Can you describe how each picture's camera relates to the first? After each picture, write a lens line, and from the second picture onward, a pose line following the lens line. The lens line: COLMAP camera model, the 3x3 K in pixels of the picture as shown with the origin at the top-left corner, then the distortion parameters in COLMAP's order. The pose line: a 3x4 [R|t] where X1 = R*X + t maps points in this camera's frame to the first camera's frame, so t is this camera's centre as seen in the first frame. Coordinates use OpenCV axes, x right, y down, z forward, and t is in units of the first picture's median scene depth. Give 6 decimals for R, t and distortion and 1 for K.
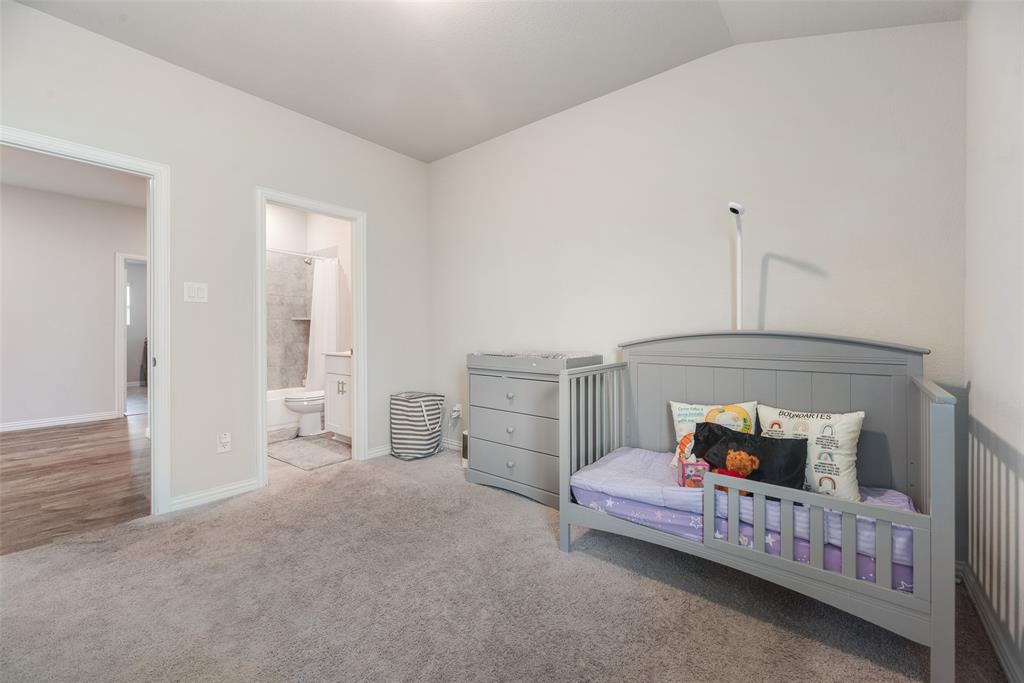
lens RADIAL K [[414.5, 0, 512.8], [0, 414.5, 335.0], [0, 0, 1]] dist [0.000815, 0.000322]
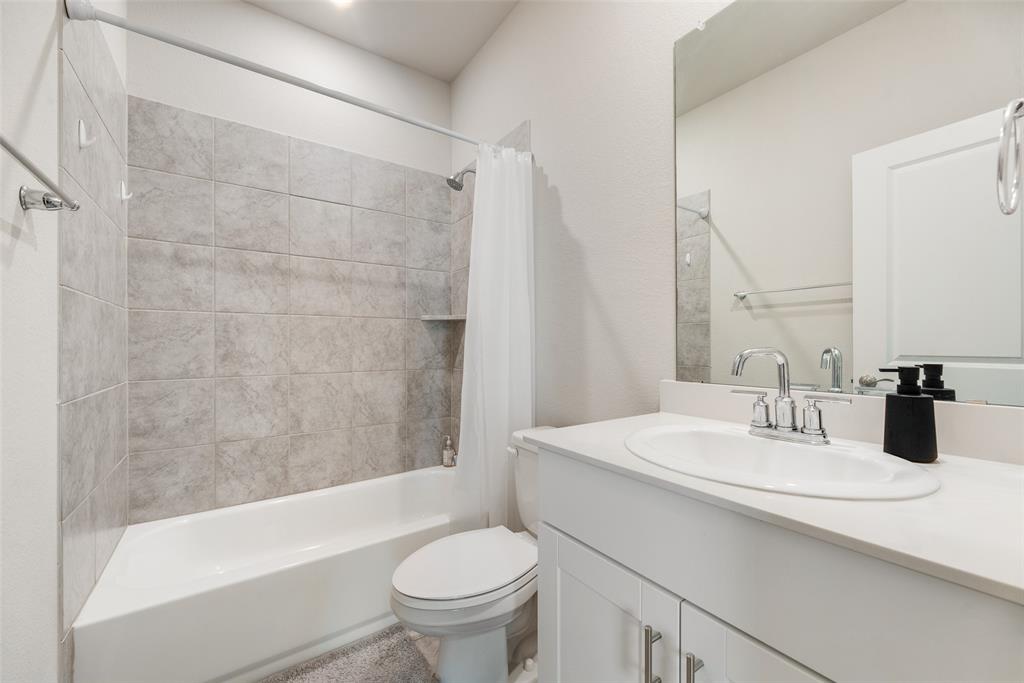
lens RADIAL K [[414.5, 0, 512.8], [0, 414.5, 335.0], [0, 0, 1]] dist [0.000815, 0.000322]
pose [[0.958799, -0.011268, -0.283863, -0.307119], [0.002457, 0.999505, -0.031375, -0.005732], [0.284076, 0.029385, 0.958351, 0.590396]]
